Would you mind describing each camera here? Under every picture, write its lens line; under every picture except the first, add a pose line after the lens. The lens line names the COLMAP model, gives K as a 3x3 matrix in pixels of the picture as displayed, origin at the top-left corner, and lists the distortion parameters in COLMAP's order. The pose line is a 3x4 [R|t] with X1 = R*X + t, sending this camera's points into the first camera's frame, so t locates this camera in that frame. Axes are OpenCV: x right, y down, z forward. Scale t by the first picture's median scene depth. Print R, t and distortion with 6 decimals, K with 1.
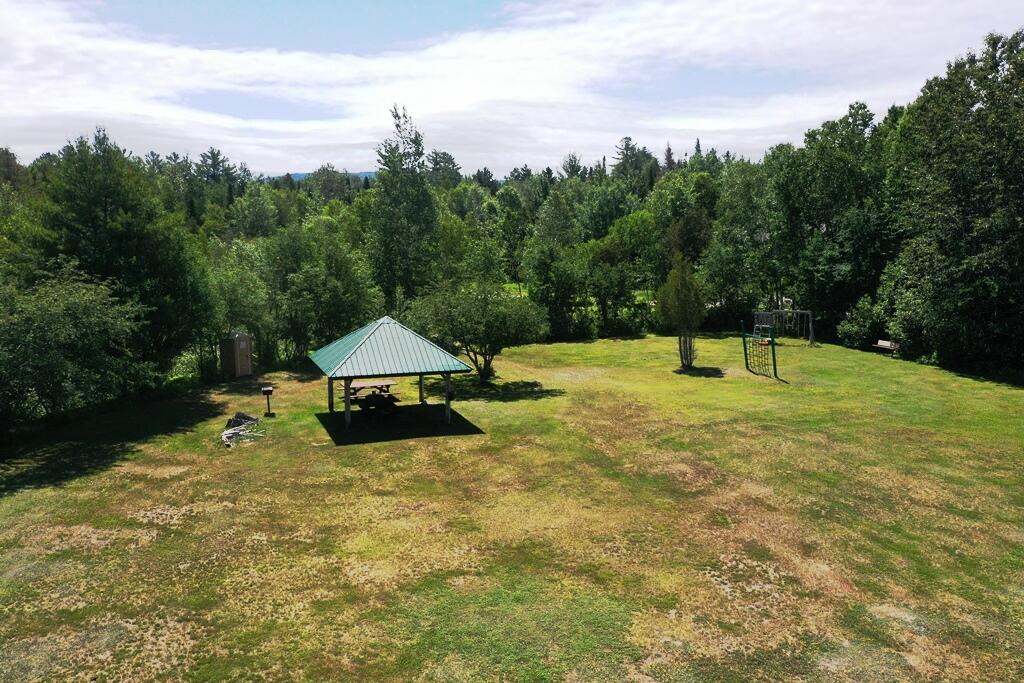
lens RADIAL K [[813.1, 0, 509.6], [0, 813.1, 327.4], [0, 0, 1]] dist [0.005340, 0.004108]
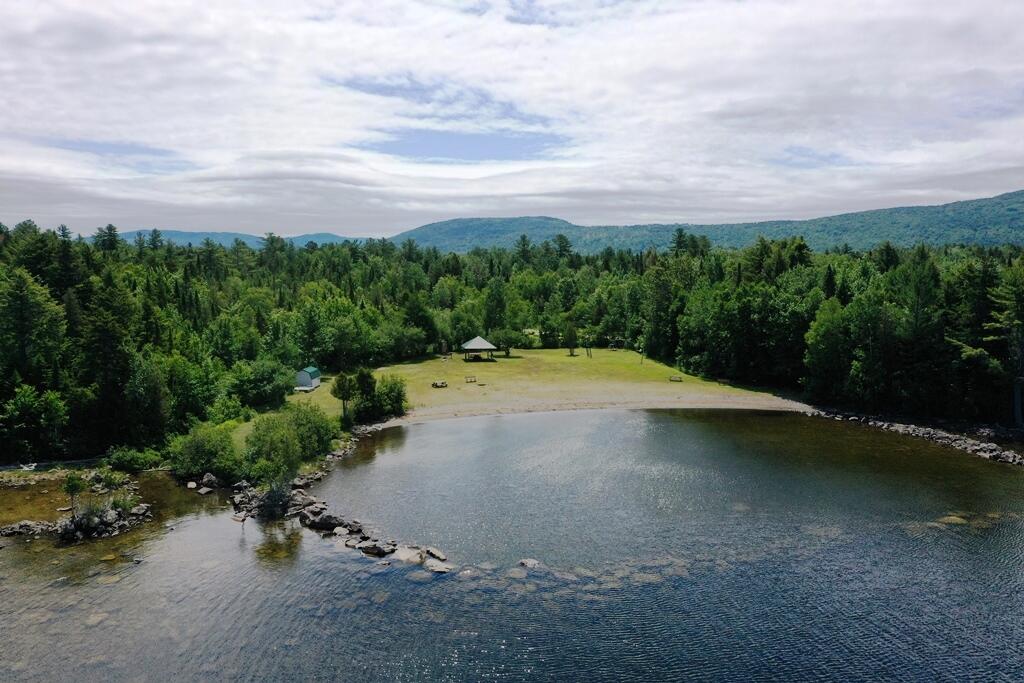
lens RADIAL K [[813.1, 0, 509.6], [0, 813.1, 327.4], [0, 0, 1]] dist [0.005340, 0.004108]
pose [[0.979871, 0.016988, -0.198905, 0.720815], [-0.026613, 0.998595, -0.045818, 0.110390], [0.197848, 0.050190, 0.978947, -2.648536]]
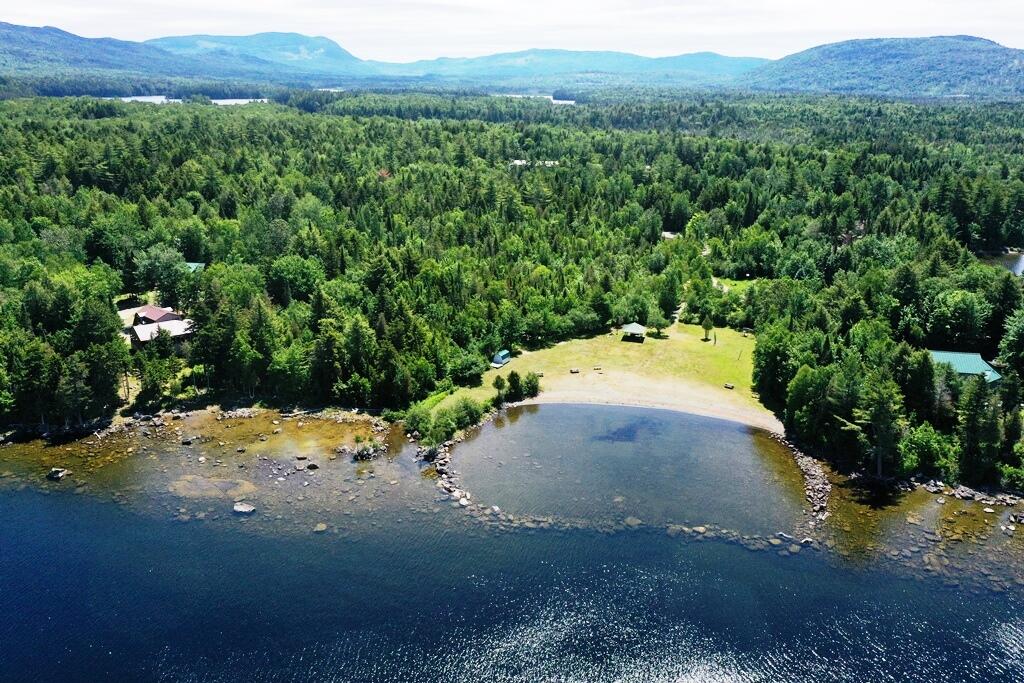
lens RADIAL K [[813.1, 0, 509.6], [0, 813.1, 327.4], [0, 0, 1]] dist [0.005340, 0.004108]
pose [[0.795530, 0.190214, -0.575283, 2.292913], [-0.093422, 0.976599, 0.193718, -0.935771], [0.598669, -0.100364, 0.794684, -3.897342]]
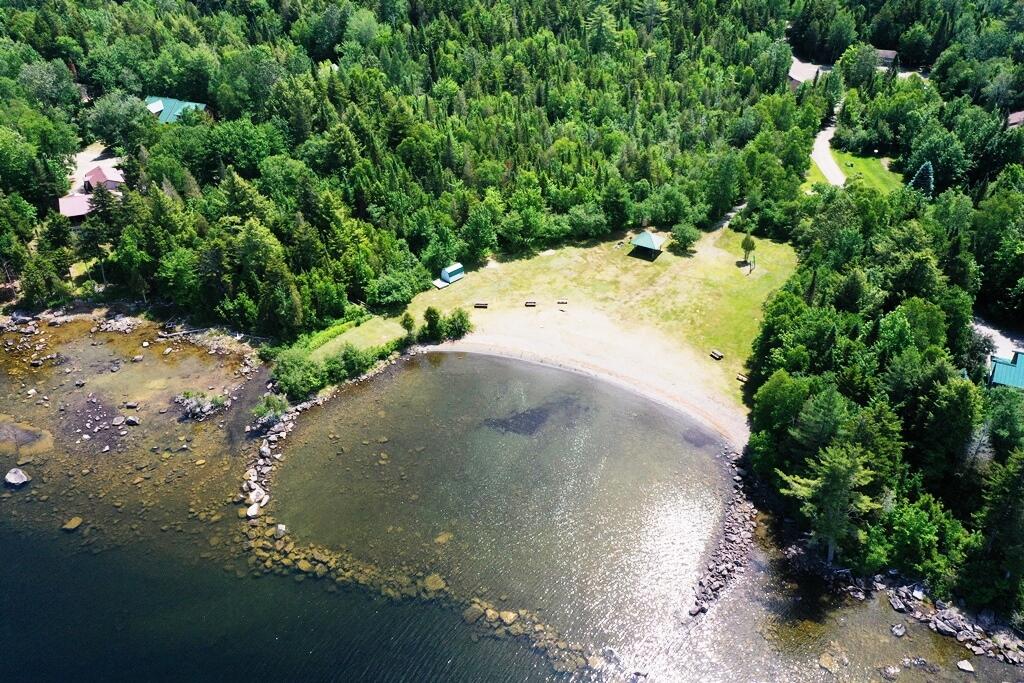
lens RADIAL K [[813.1, 0, 509.6], [0, 813.1, 327.4], [0, 0, 1]] dist [0.005340, 0.004108]
pose [[0.601249, 0.423867, -0.677375, 2.436282], [-0.095349, 0.879713, 0.465847, -1.436870], [0.793352, -0.215503, 0.569342, -2.172638]]
